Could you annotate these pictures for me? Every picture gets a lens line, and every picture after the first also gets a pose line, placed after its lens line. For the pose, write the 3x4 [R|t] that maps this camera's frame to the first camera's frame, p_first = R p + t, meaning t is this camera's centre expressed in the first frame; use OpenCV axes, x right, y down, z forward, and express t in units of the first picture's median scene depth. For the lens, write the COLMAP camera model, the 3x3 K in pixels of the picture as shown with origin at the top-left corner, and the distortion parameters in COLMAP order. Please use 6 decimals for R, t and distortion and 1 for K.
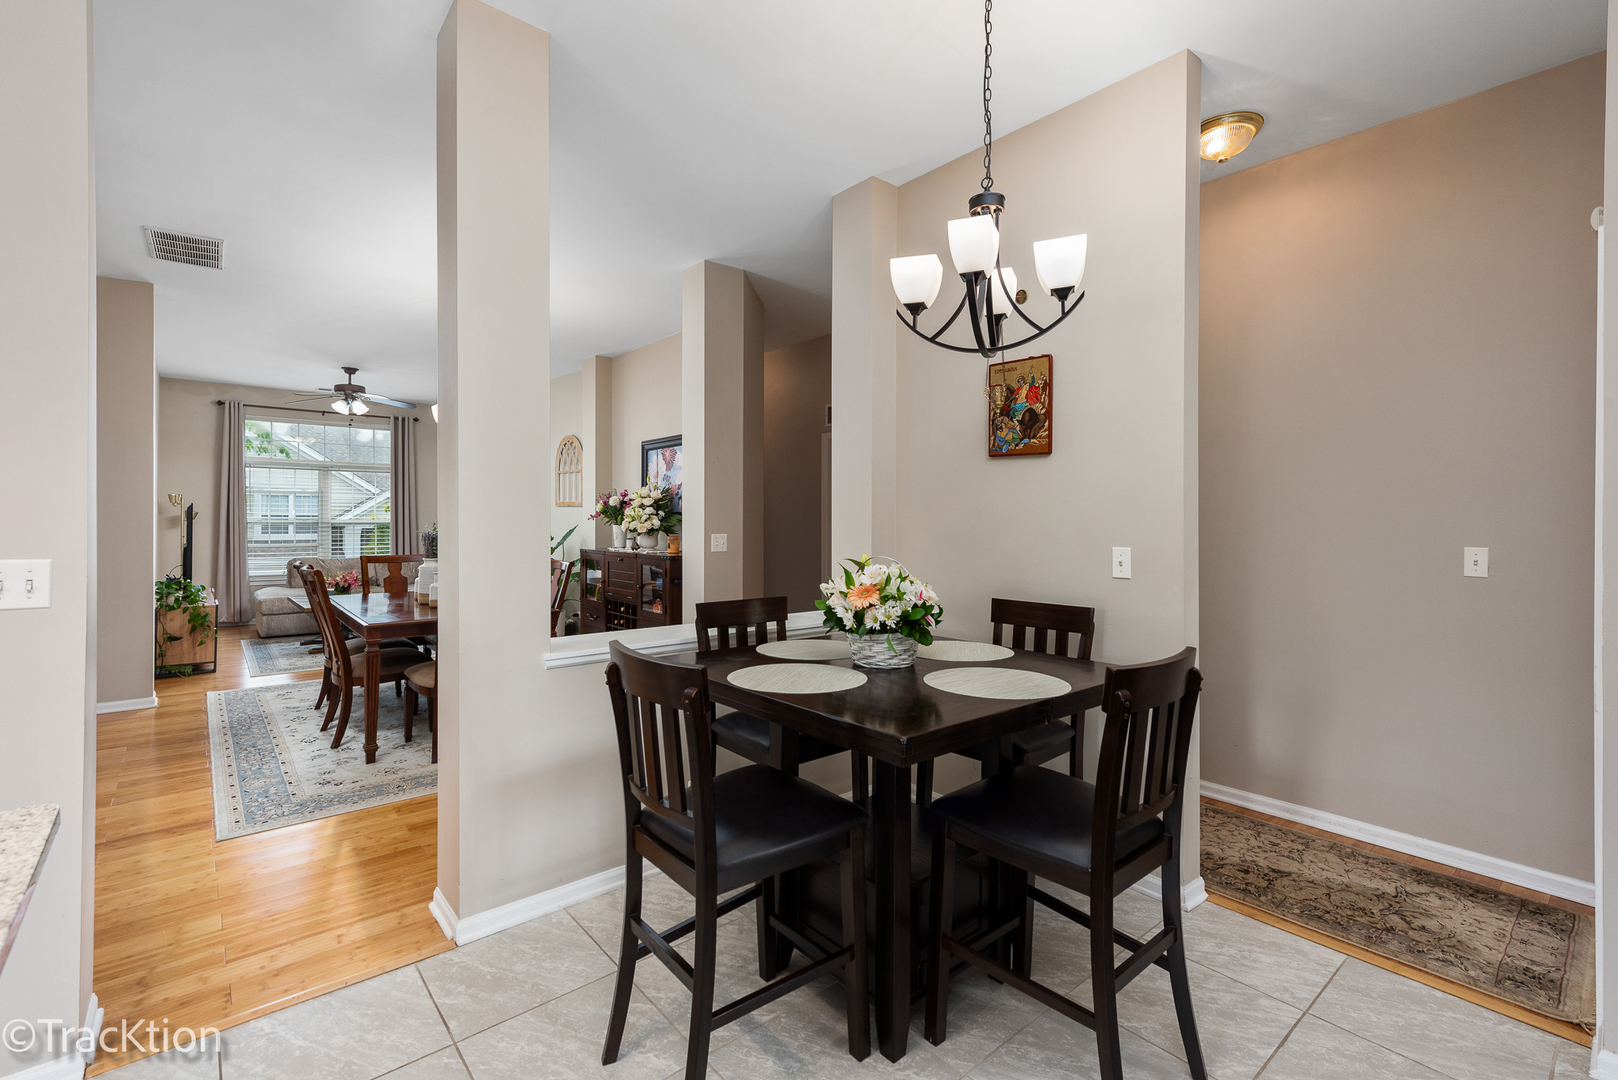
lens RADIAL K [[722.8, 0, 809.5], [0, 722.8, 519.2], [0, 0, 1]] dist [0.004042, -0.000122]
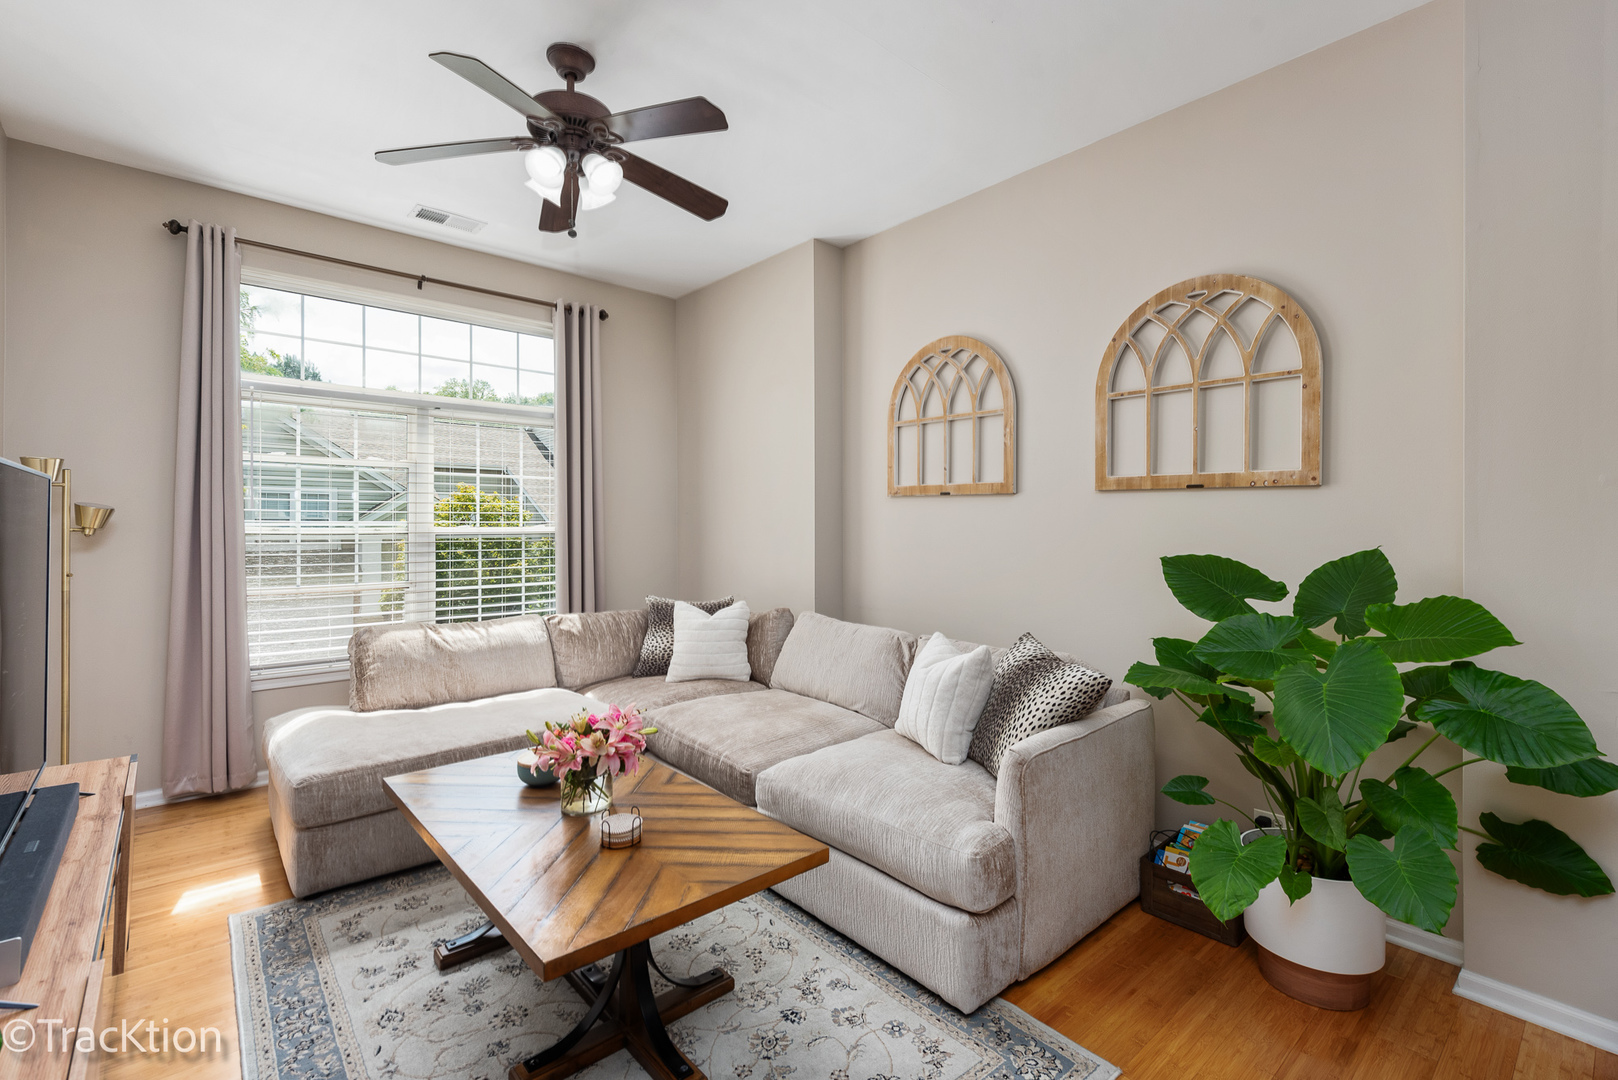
lens RADIAL K [[708.7, 0, 805.3], [0, 708.7, 525.2], [0, 0, 1]] dist [0.002018, -0.000391]
pose [[0.999920, -0.001140, 0.012610, -0.714256], [0.001134, 0.999999, 0.000543, -0.000739], [-0.012611, -0.000529, 0.999920, 0.914326]]
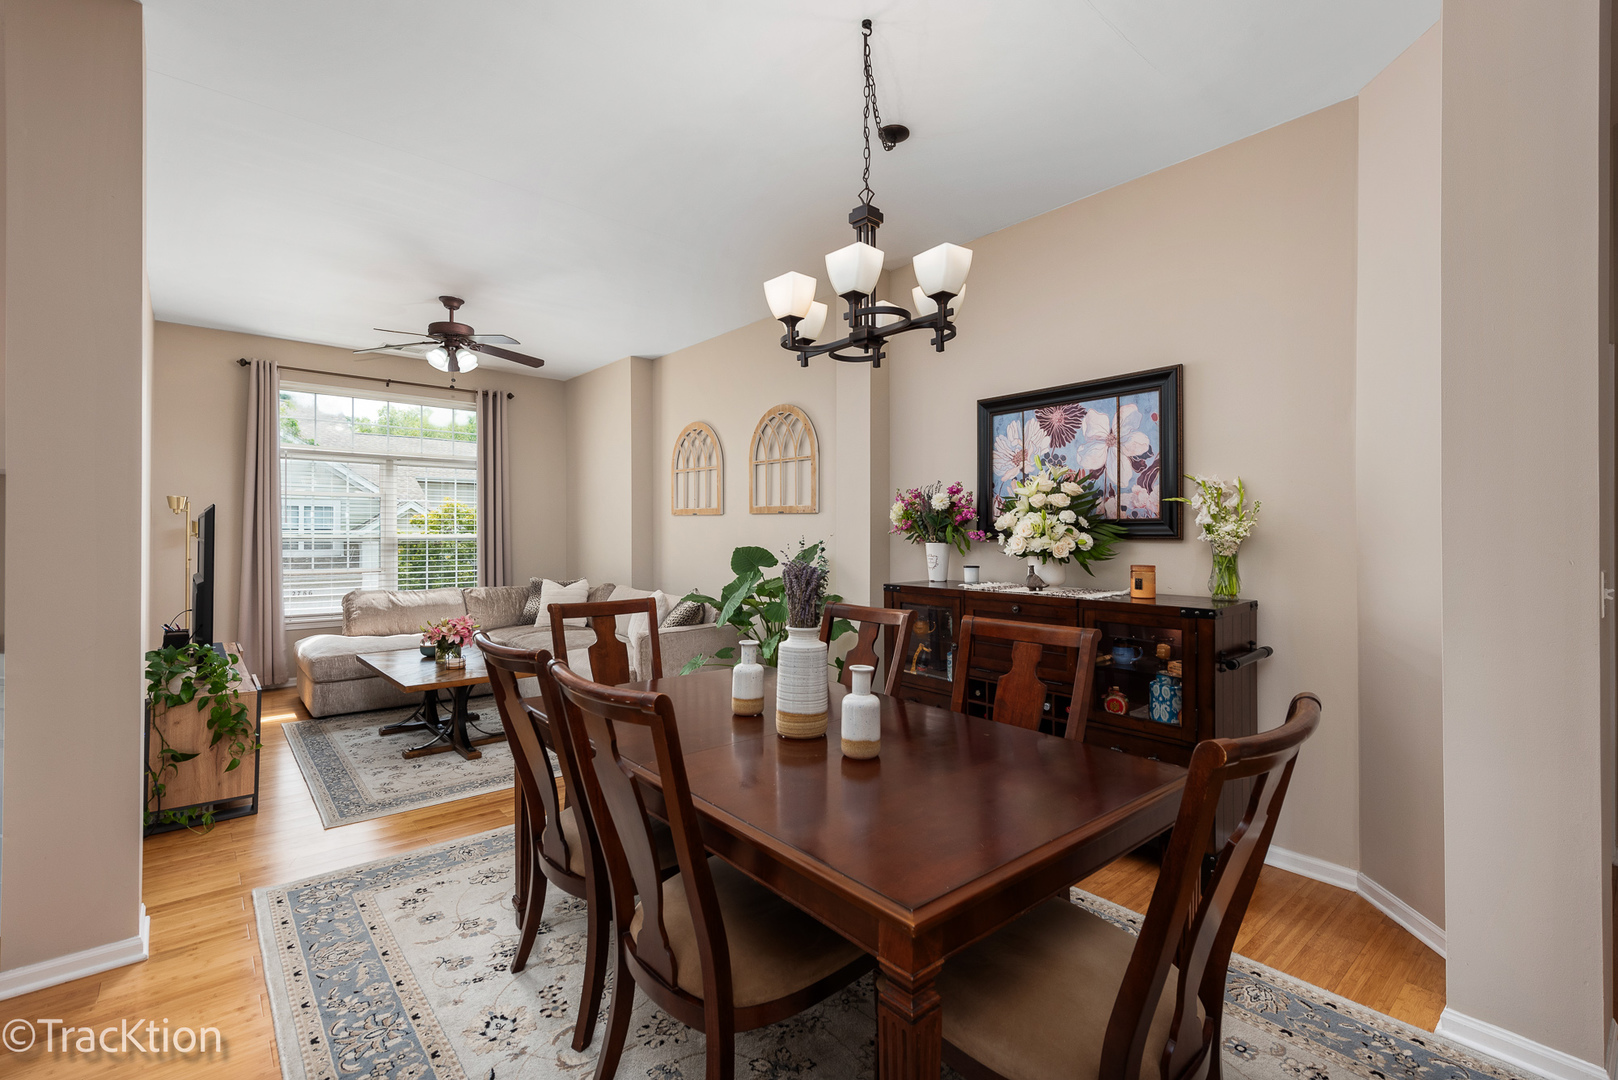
lens RADIAL K [[717.9, 0, 811.1], [0, 717.9, 530.0], [0, 0, 1]] dist [0.004304, -0.000119]
pose [[0.999953, -0.001140, 0.009623, -0.427353], [0.001176, 0.999992, -0.003733, -0.000135], [-0.009618, 0.003744, 0.999947, 0.475510]]
